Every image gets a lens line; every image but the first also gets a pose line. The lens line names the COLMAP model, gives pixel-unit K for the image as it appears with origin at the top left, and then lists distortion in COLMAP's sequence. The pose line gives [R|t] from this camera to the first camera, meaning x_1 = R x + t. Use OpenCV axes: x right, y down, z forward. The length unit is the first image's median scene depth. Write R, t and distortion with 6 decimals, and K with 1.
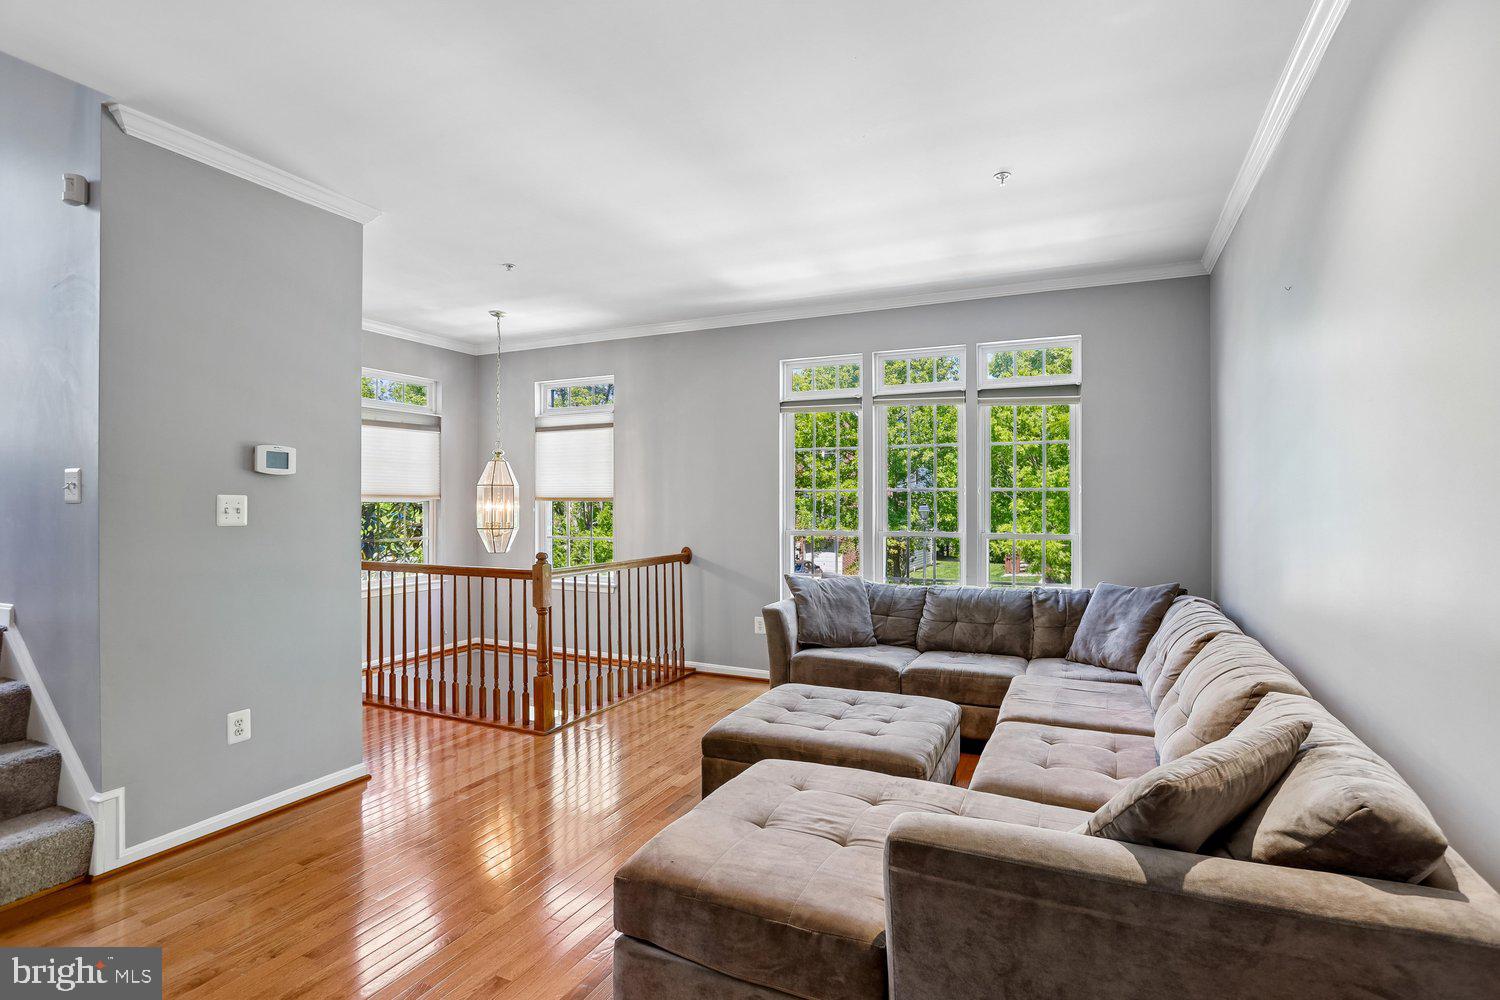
lens RADIAL K [[741.0, 0, 745.2], [0, 741.0, 489.2], [0, 0, 1]] dist [-0.038964, 0.000238]
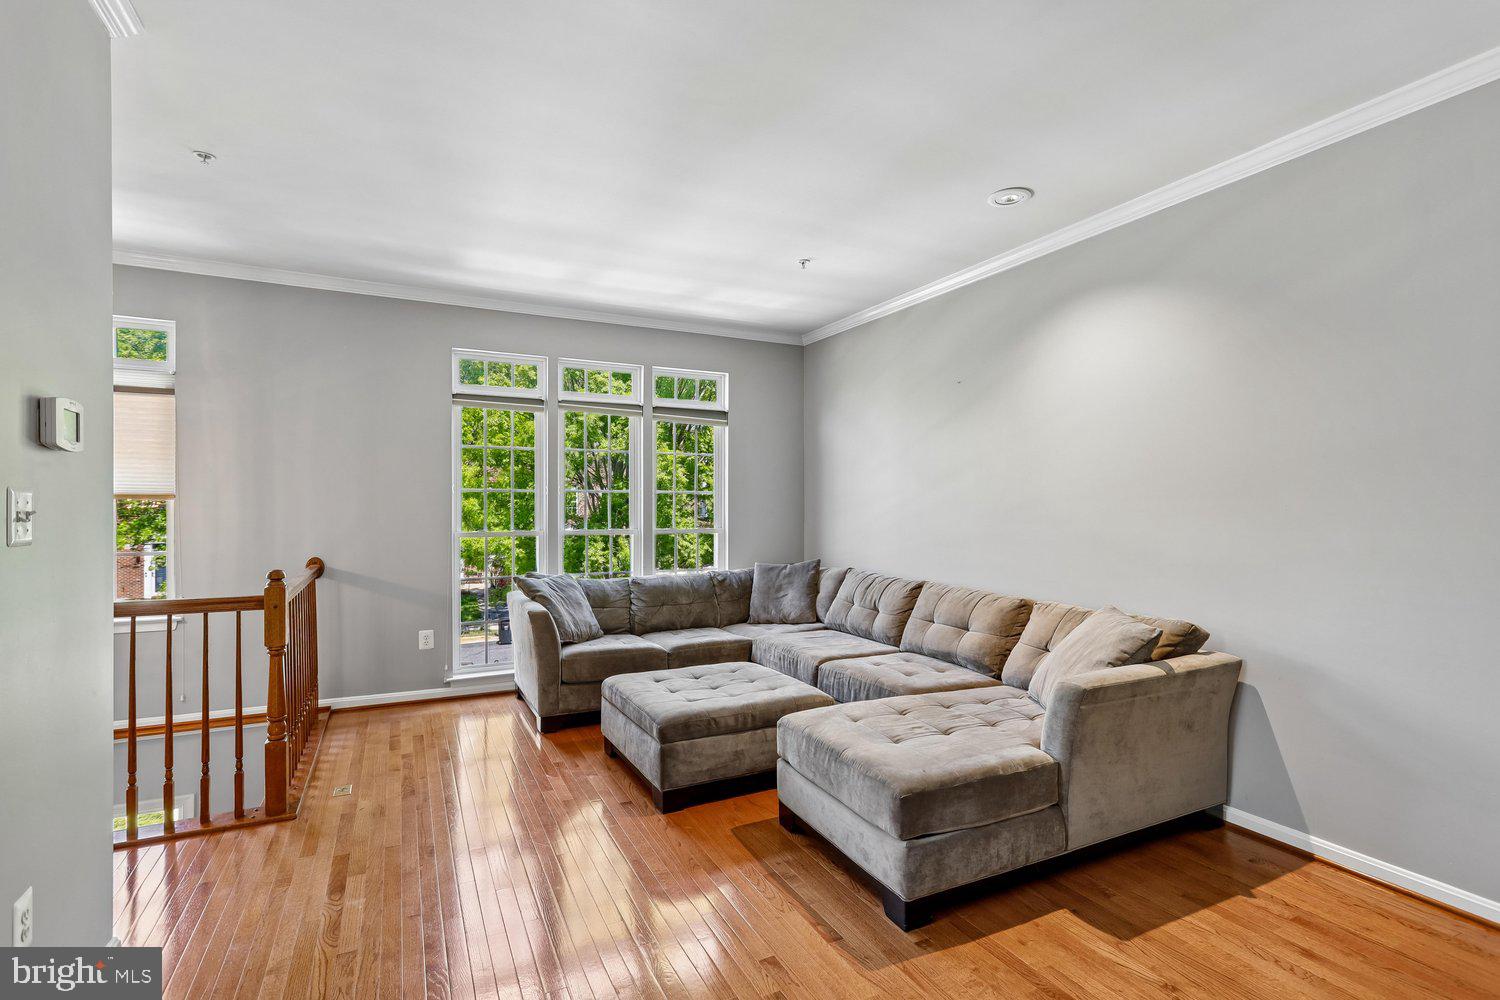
lens RADIAL K [[735.0, 0, 766.9], [0, 735.0, 480.4], [0, 0, 1]] dist [-0.034881, 0.010455]
pose [[0.588909, 0.025443, 0.807799, -0.560429], [-0.017467, 0.999672, -0.018753, 0.001254], [-0.808011, -0.003067, 0.589160, 0.187063]]
